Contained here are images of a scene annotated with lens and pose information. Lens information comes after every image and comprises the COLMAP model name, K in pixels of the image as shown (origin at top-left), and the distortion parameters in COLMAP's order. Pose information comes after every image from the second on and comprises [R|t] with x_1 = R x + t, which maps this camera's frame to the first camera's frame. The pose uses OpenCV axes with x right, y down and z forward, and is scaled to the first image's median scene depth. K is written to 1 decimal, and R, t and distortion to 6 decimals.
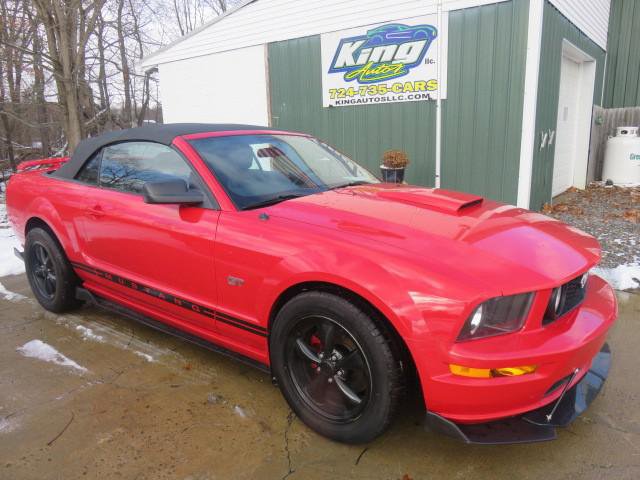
lens RADIAL K [[480.1, 0, 321.0], [0, 480.1, 240.8], [0, 0, 1]] dist [-0.030610, 0.028052]
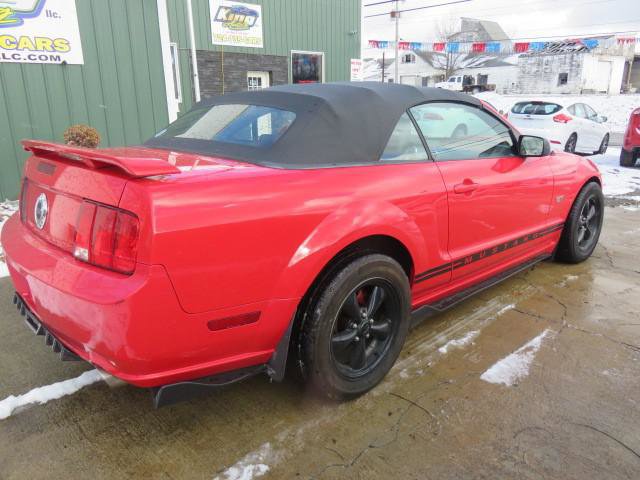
lens RADIAL K [[480.1, 0, 321.0], [0, 480.1, 240.8], [0, 0, 1]] dist [-0.030610, 0.028052]
pose [[0.160772, -0.259634, 0.952230, -0.532908], [0.220924, 0.949768, 0.221662, -0.085839], [-0.961949, 0.174734, 0.210055, 0.436442]]
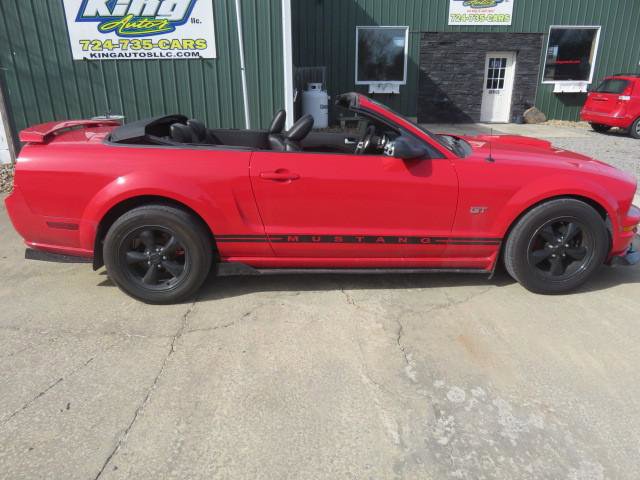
lens RADIAL K [[480.1, 0, 321.0], [0, 480.1, 240.8], [0, 0, 1]] dist [-0.030610, 0.028052]
pose [[0.758964, -0.191130, 0.622449, -0.297479], [0.126915, 0.981037, 0.146488, -0.015387], [-0.638644, -0.032181, 0.768829, -0.007778]]
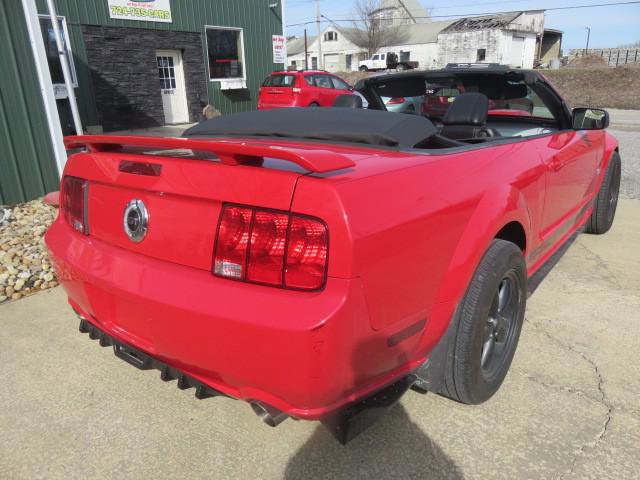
lens RADIAL K [[480.1, 0, 321.0], [0, 480.1, 240.8], [0, 0, 1]] dist [-0.030610, 0.028052]
pose [[0.010222, -0.301593, 0.953382, -0.375489], [0.245176, 0.925084, 0.290013, -0.093238], [-0.969425, 0.230782, 0.083400, 0.454459]]
